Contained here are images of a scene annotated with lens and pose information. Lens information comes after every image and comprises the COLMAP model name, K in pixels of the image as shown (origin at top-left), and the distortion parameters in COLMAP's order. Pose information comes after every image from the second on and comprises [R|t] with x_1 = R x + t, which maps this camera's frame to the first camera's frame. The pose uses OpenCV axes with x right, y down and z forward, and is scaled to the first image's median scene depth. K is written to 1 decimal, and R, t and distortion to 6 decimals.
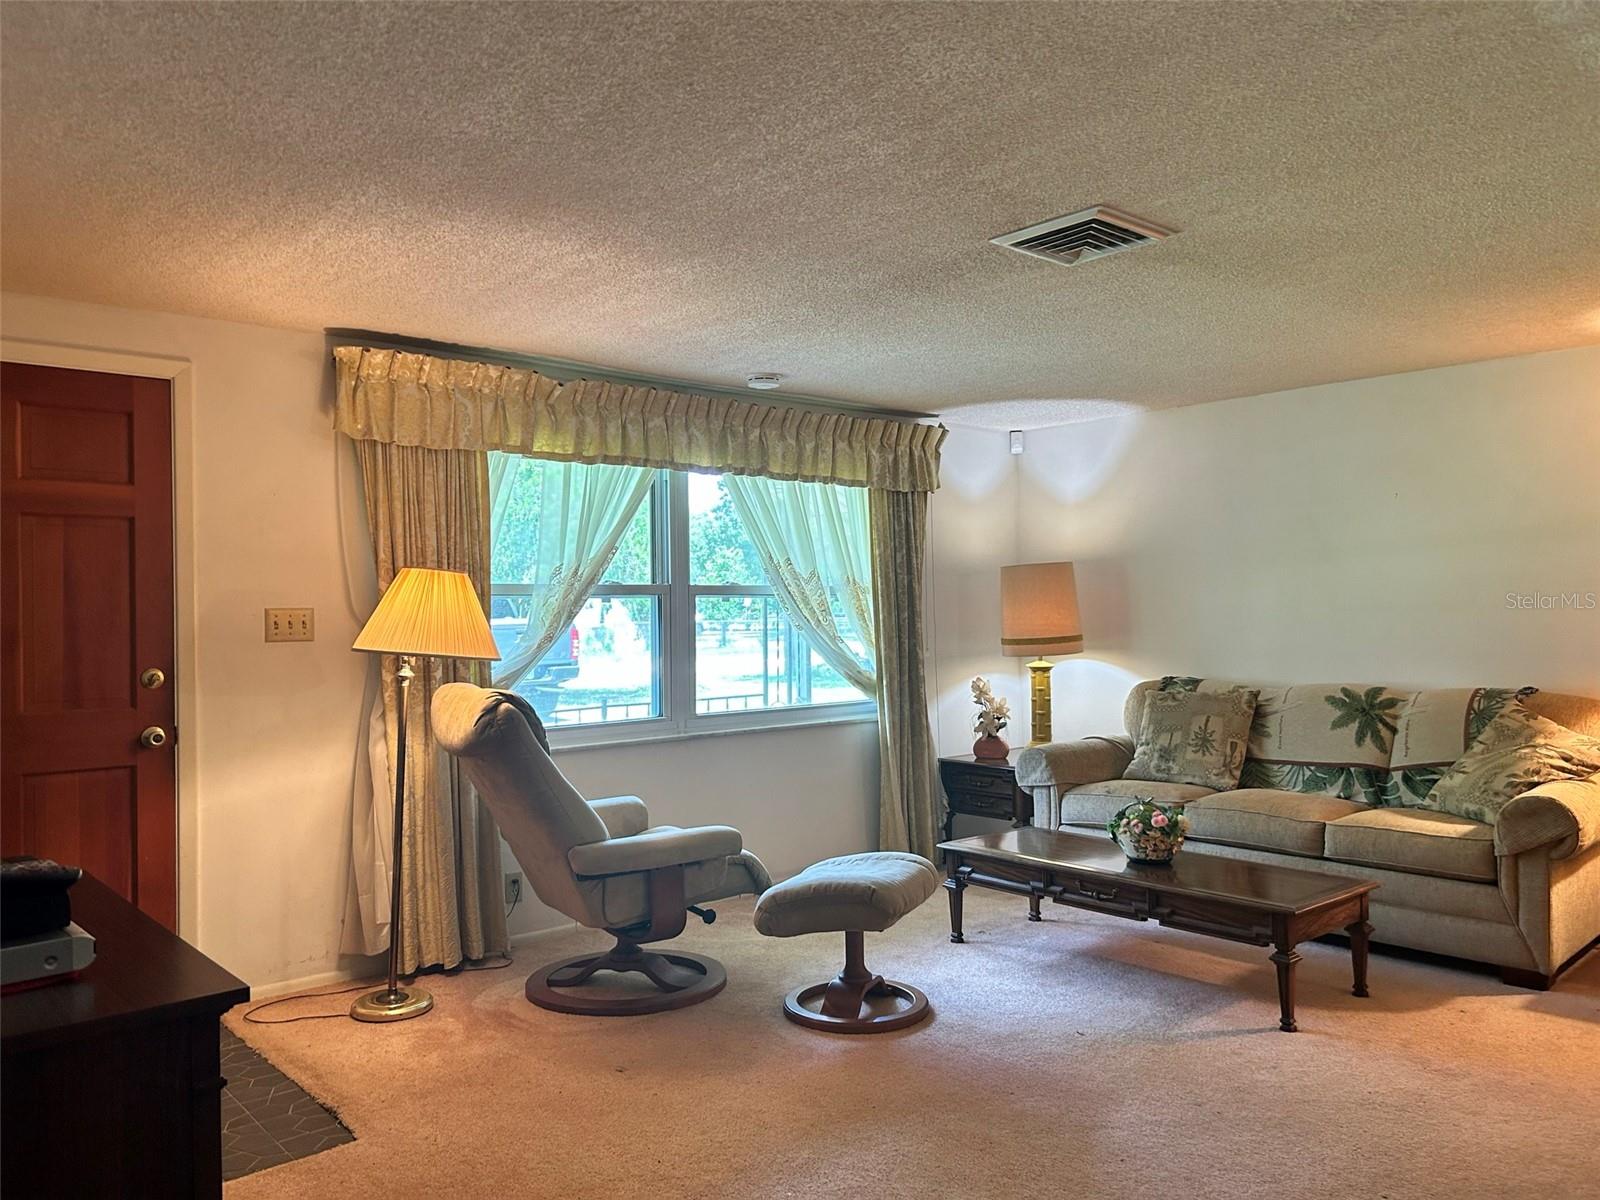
lens RADIAL K [[1208.1, 0, 798.3], [0, 1208.1, 586.8], [0, 0, 1]] dist [0.060696, -0.080661]
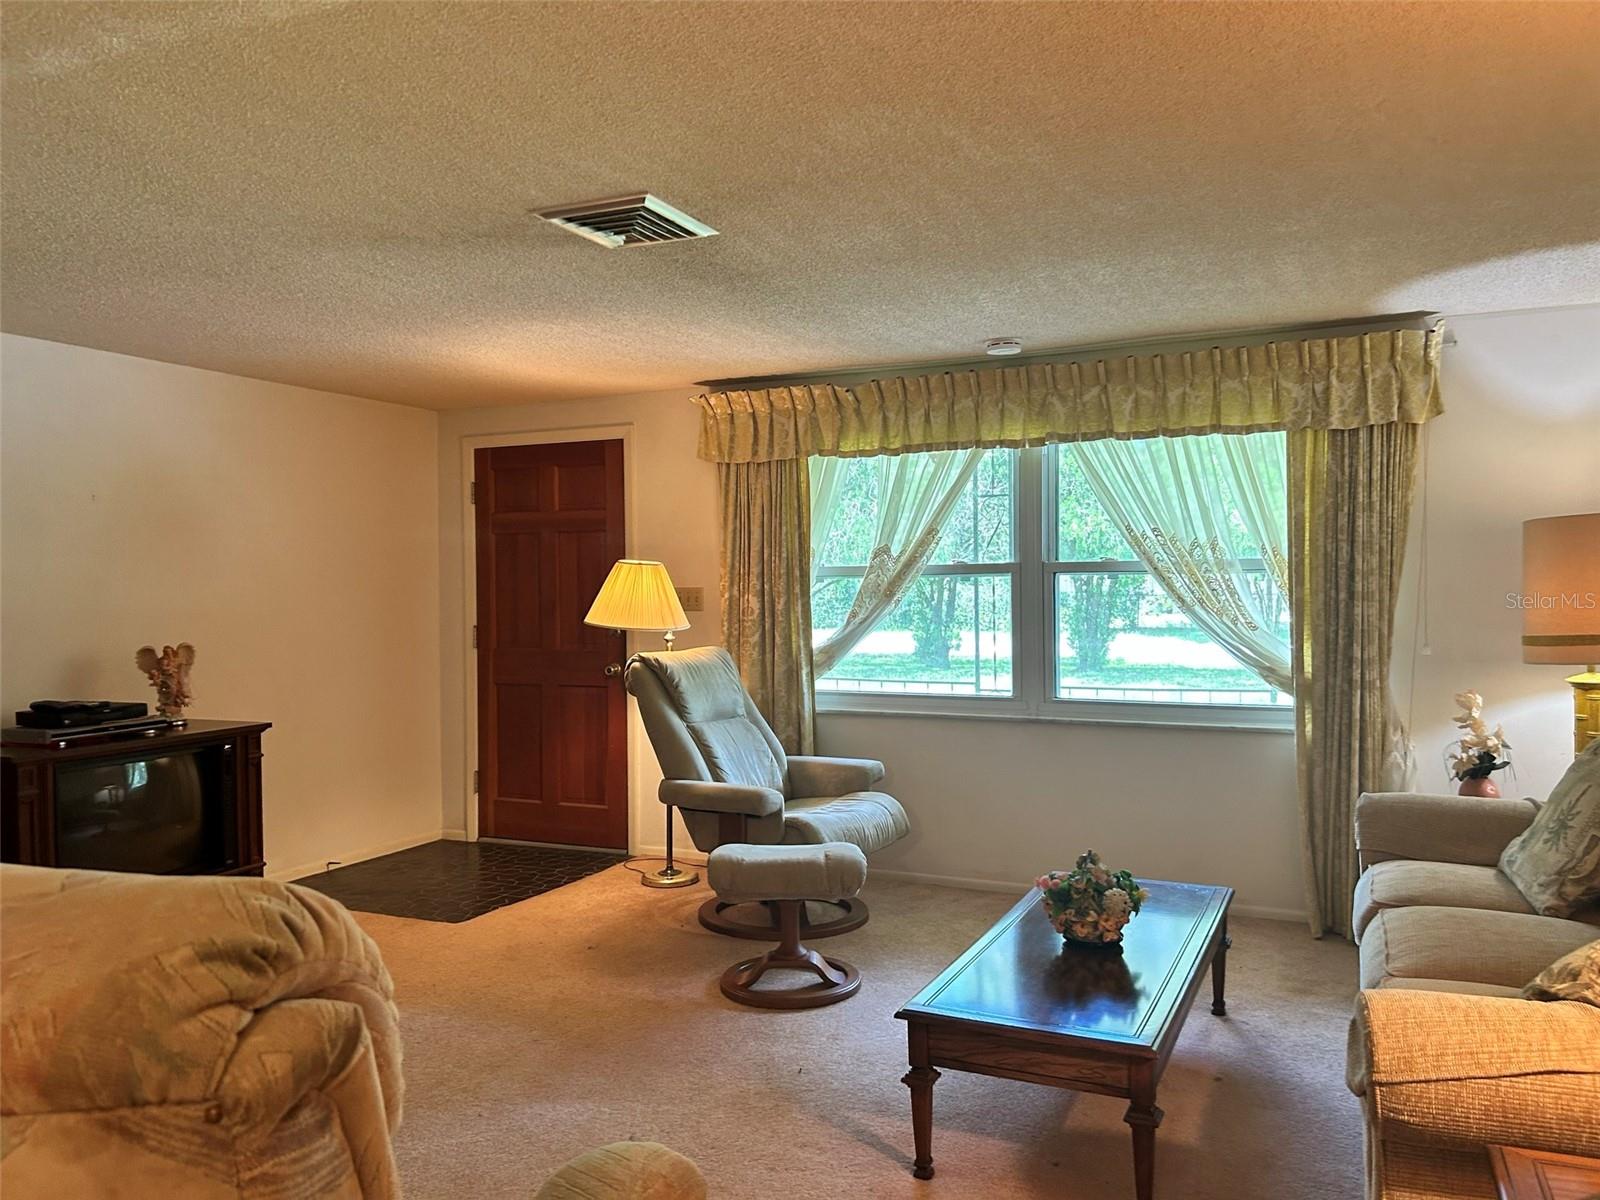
lens RADIAL K [[1208.1, 0, 799.0], [0, 1208.1, 605.7], [0, 0, 1]] dist [0.060696, -0.080661]
pose [[0.391337, 0.022779, -0.919966, 0.749503], [0.027910, 0.998940, 0.036607, -0.008893], [0.919824, -0.040002, 0.390286, 0.466885]]
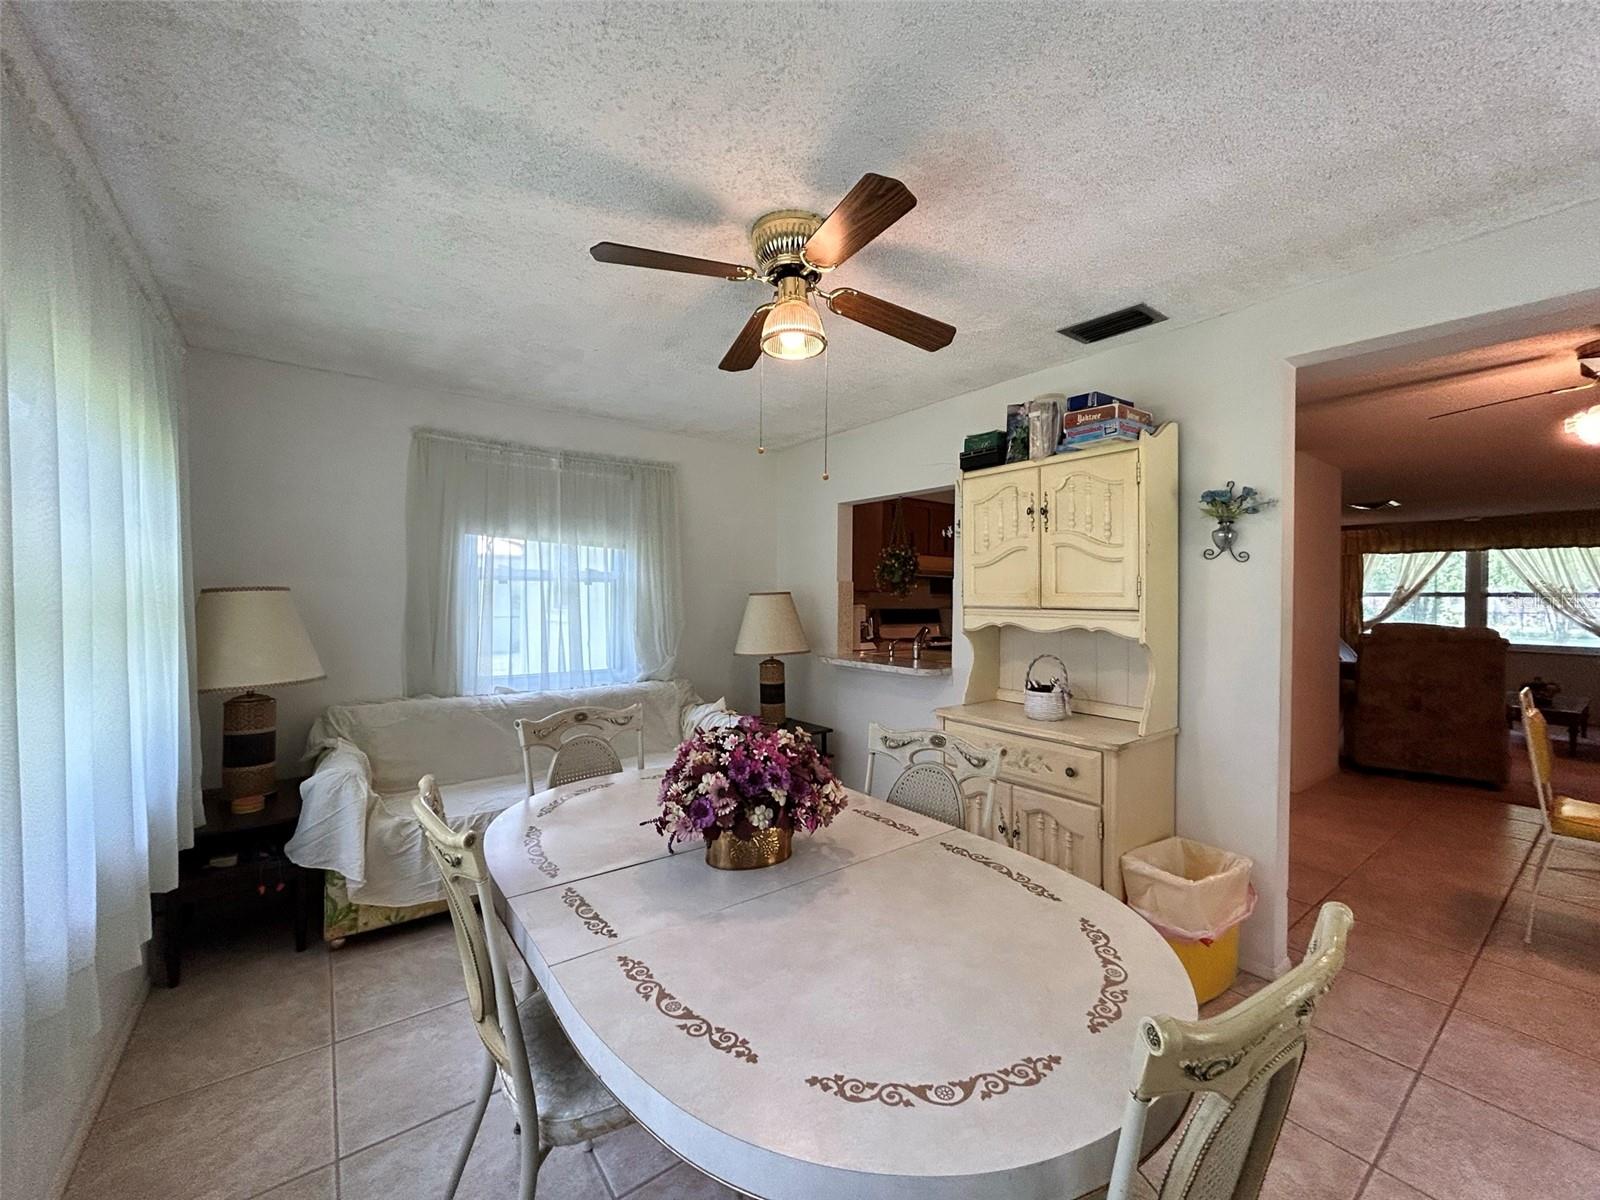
lens RADIAL K [[646.1, 0, 797.0], [0, 646.1, 598.3], [0, 0, 1]] dist [0.000552, -0.000189]
pose [[-0.083886, 0.013940, -0.996378, 1.506944], [0.012804, 0.999835, 0.012910, -0.028317], [0.996393, -0.011675, -0.084051, -0.386170]]
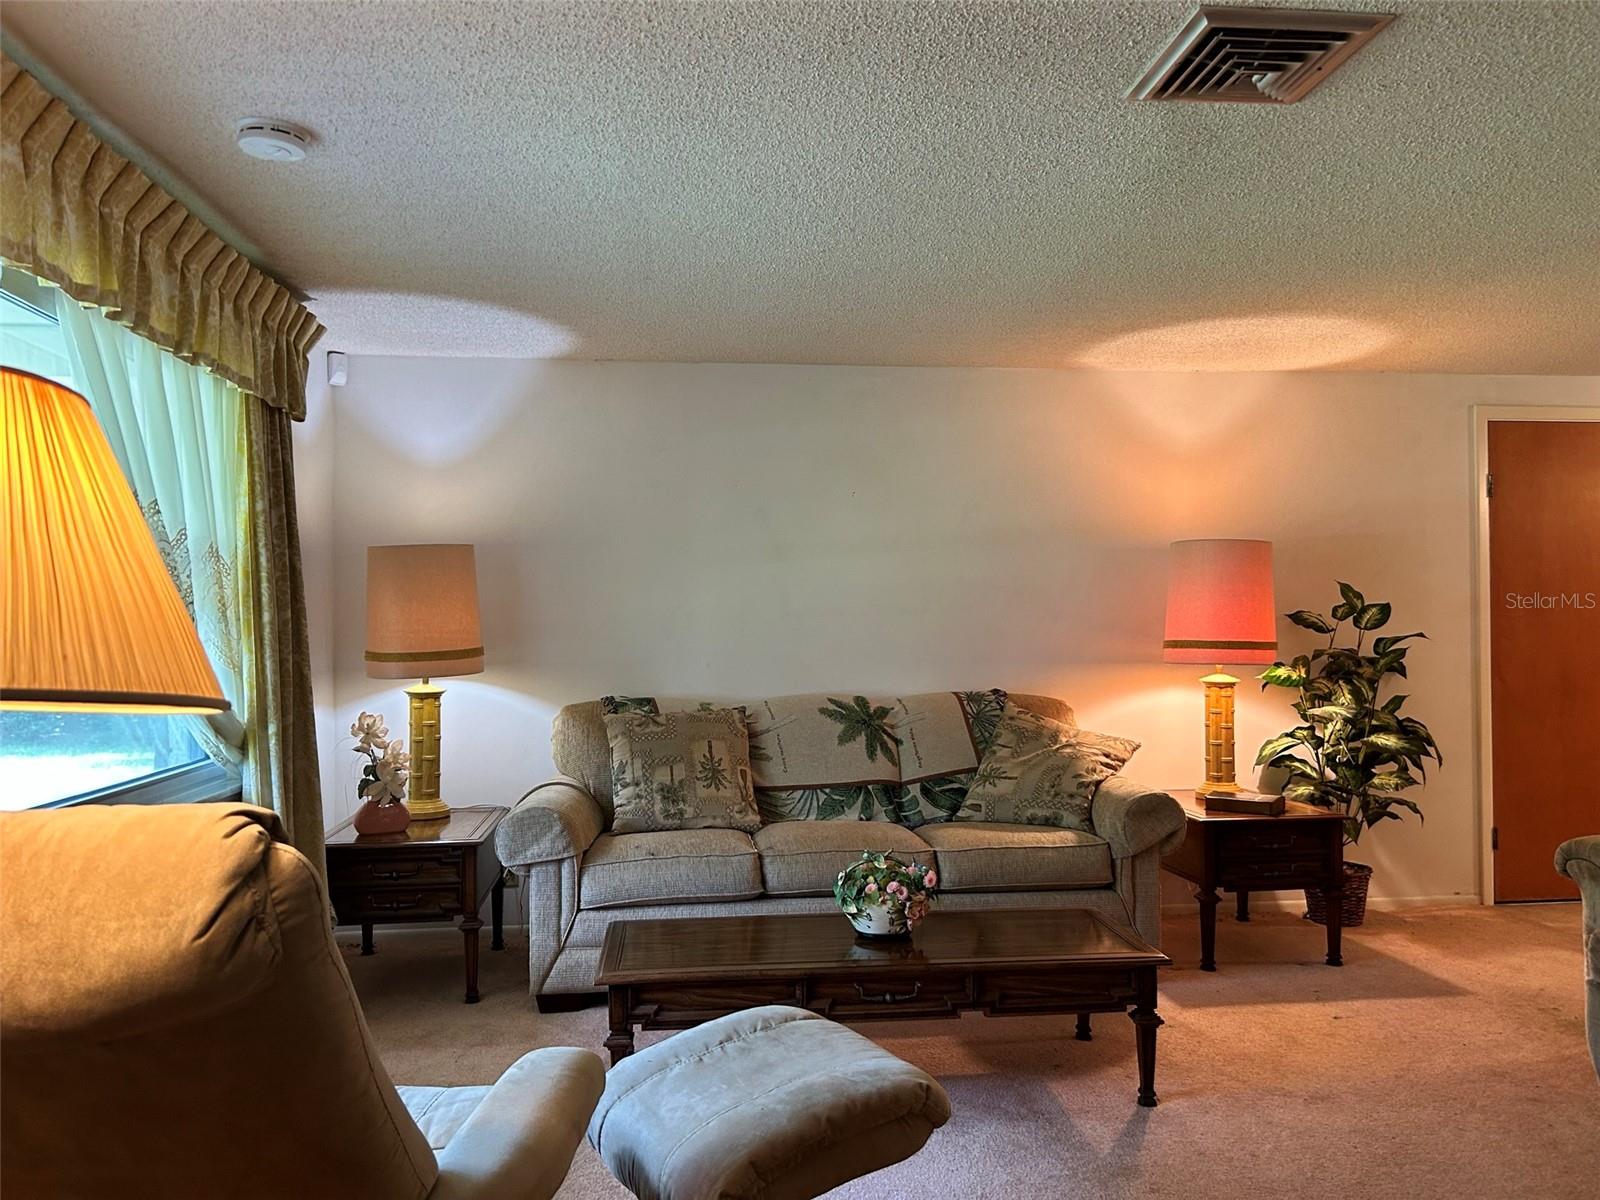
lens RADIAL K [[1208.1, 0, 799.8], [0, 1208.1, 593.8], [0, 0, 1]] dist [0.060696, -0.080661]
pose [[0.573385, 0.026742, 0.818850, -0.307987], [-0.018259, 0.999636, -0.019861, 0.023509], [-0.819083, -0.003563, 0.573664, 0.508589]]
